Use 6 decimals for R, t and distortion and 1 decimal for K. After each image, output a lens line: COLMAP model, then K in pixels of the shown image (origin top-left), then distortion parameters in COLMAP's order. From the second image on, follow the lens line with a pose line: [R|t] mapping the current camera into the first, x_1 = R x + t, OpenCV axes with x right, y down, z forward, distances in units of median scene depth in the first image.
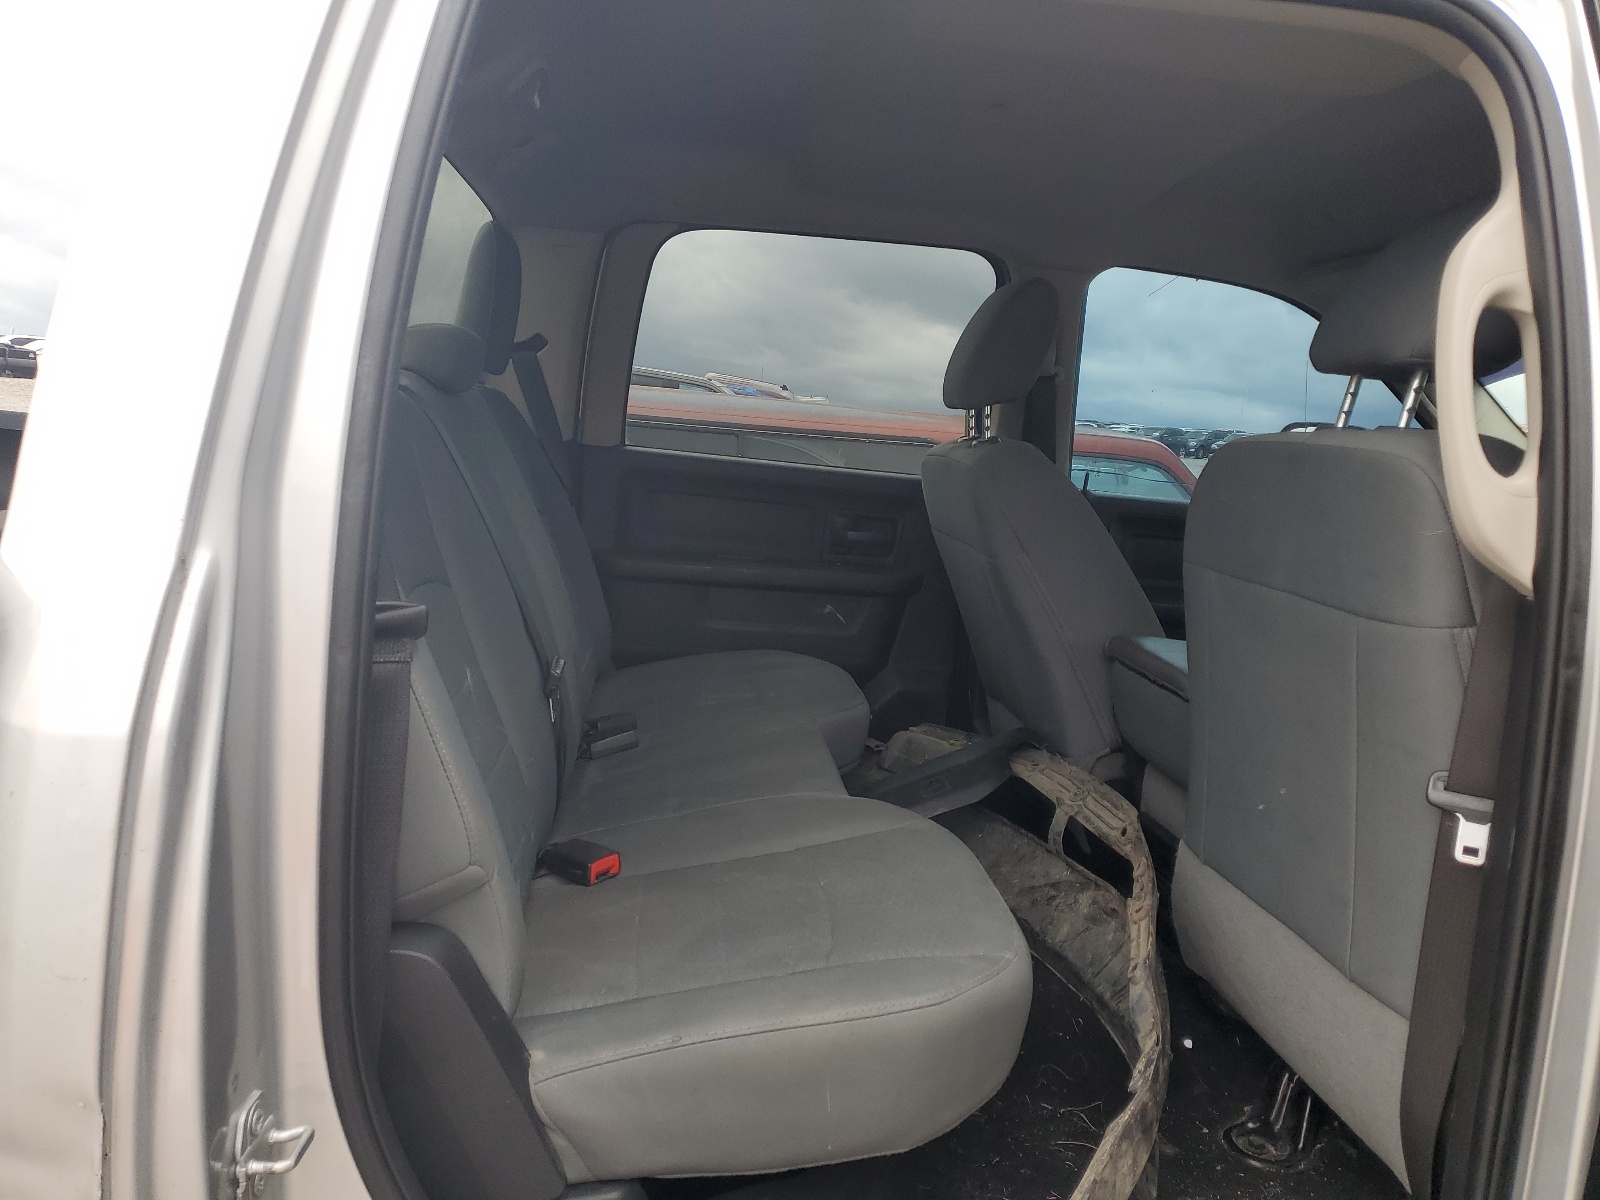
lens RADIAL K [[1262.9, 0, 809.6], [0, 1262.9, 598.7], [0, 0, 1]] dist [0.035903, -0.010989]
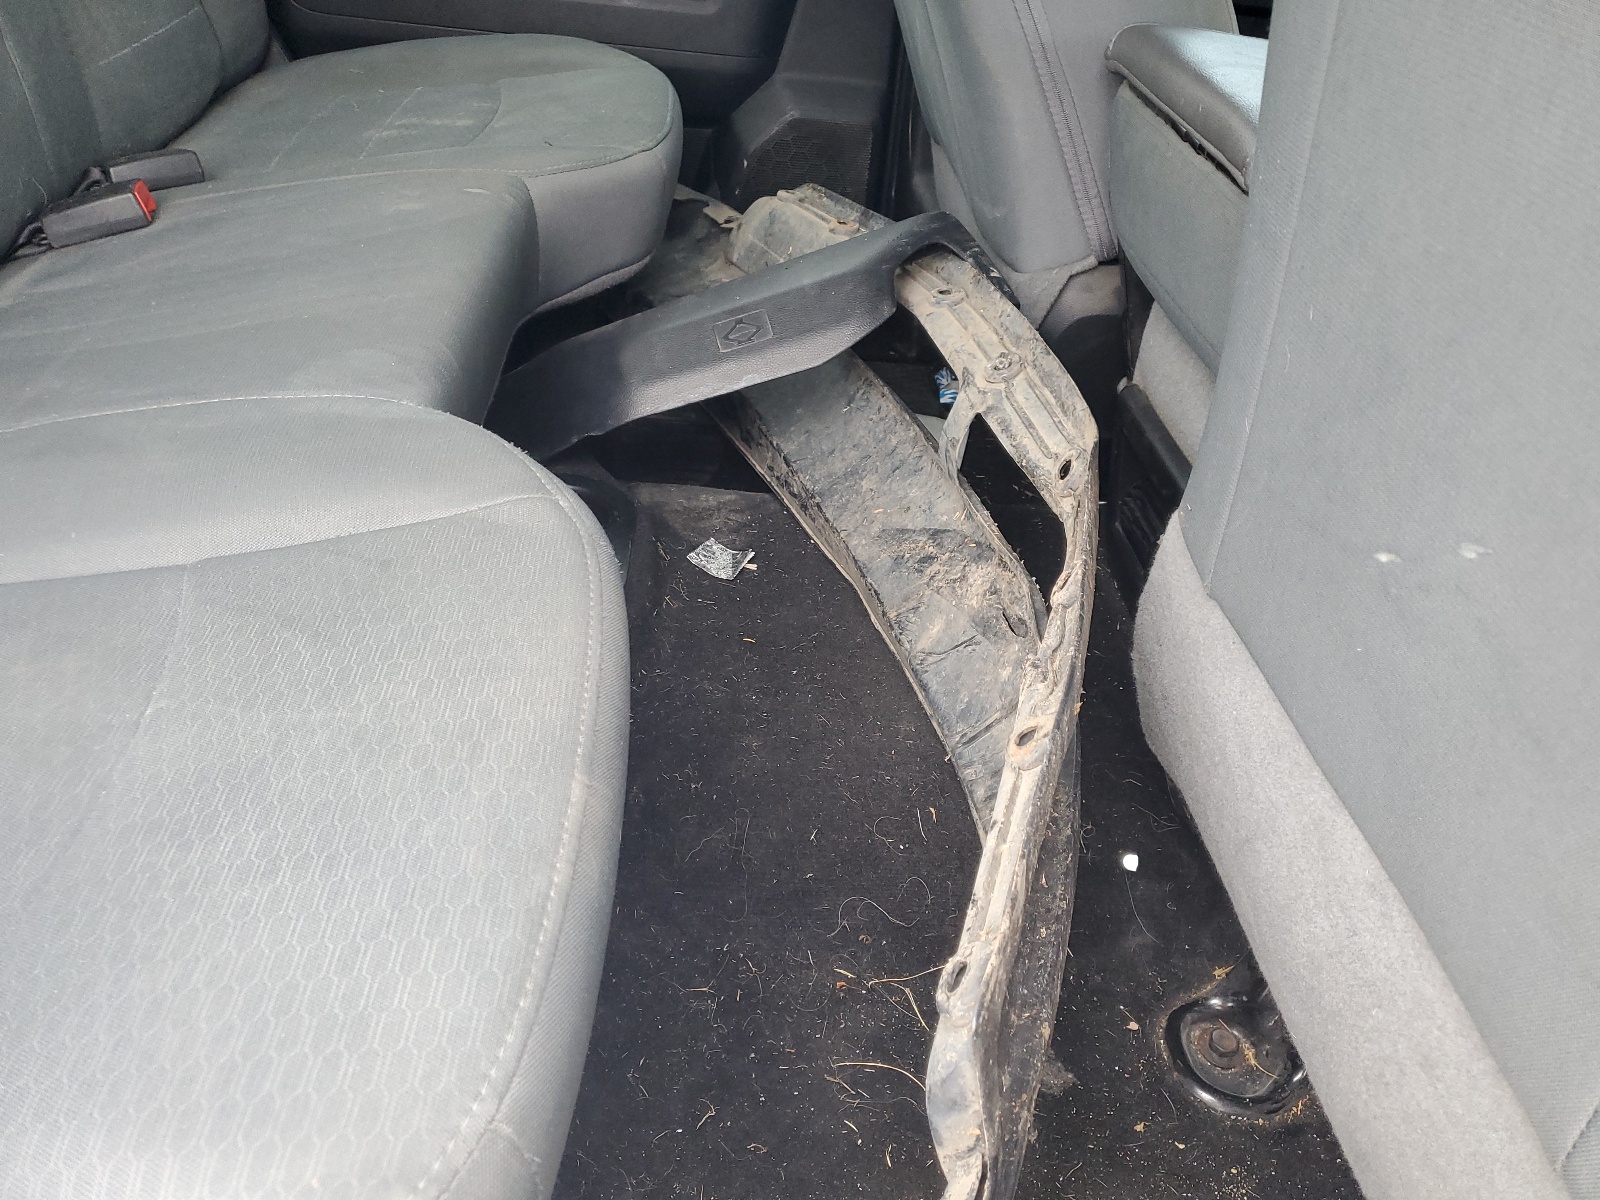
lens RADIAL K [[1304.9, 0, 799.5], [0, 1304.9, 625.9], [0, 0, 1]] dist [0.256977, -0.563498]
pose [[0.998774, 0.046728, -0.016359, 0.148371], [-0.035001, 0.900130, 0.434213, 0.019522], [0.035015, -0.433107, 0.900662, 0.483463]]
